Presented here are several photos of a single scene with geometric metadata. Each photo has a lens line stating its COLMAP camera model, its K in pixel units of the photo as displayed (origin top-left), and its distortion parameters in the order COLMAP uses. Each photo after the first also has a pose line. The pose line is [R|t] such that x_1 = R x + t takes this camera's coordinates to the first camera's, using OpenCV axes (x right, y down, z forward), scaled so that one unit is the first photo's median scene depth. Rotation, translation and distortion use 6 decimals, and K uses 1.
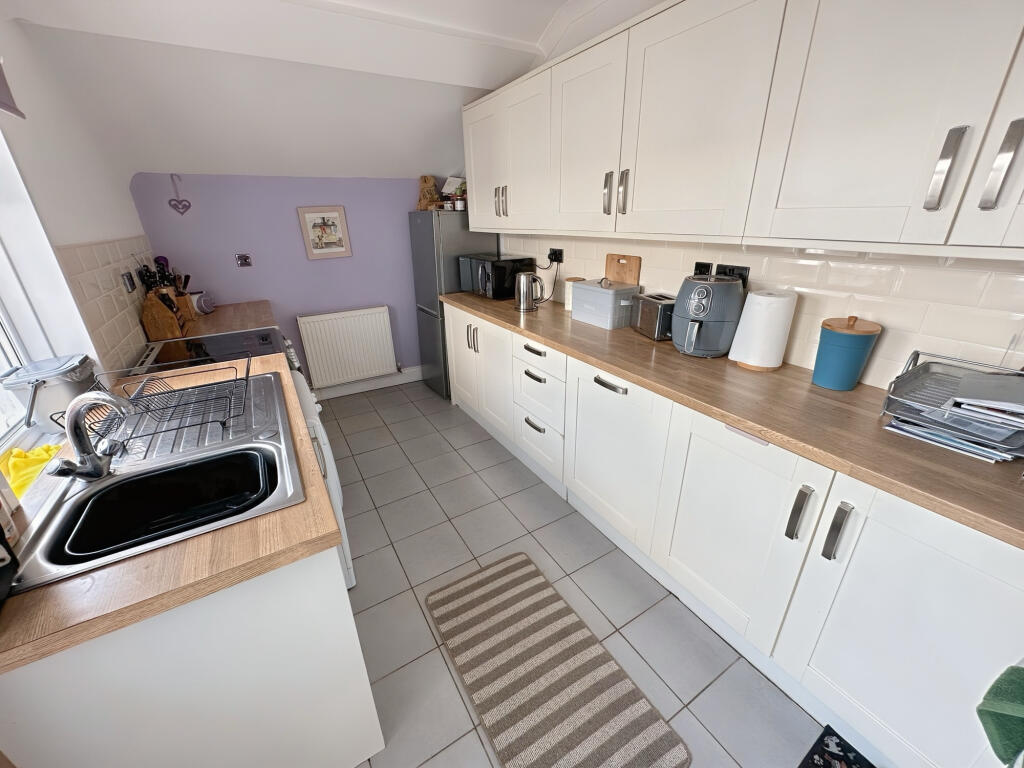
lens RADIAL K [[407.5, 0, 508.9], [0, 407.5, 383.8], [0, 0, 1]] dist [0.001884, -0.000070]
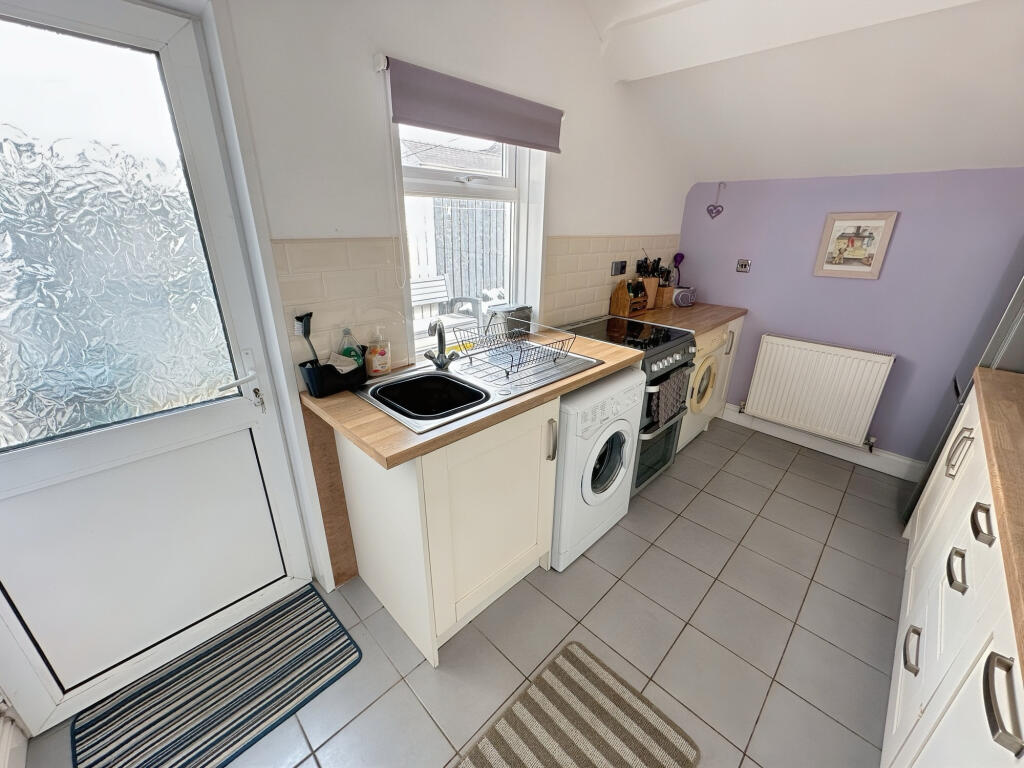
lens RADIAL K [[407.5, 0, 513.4], [0, 407.5, 384.2], [0, 0, 1]] dist [0.001884, -0.000070]
pose [[0.250428, 0.382294, -0.889459, 0.224253], [-0.393951, 0.879471, 0.267083, -0.106357], [0.884357, 0.283518, 0.370850, 0.247479]]
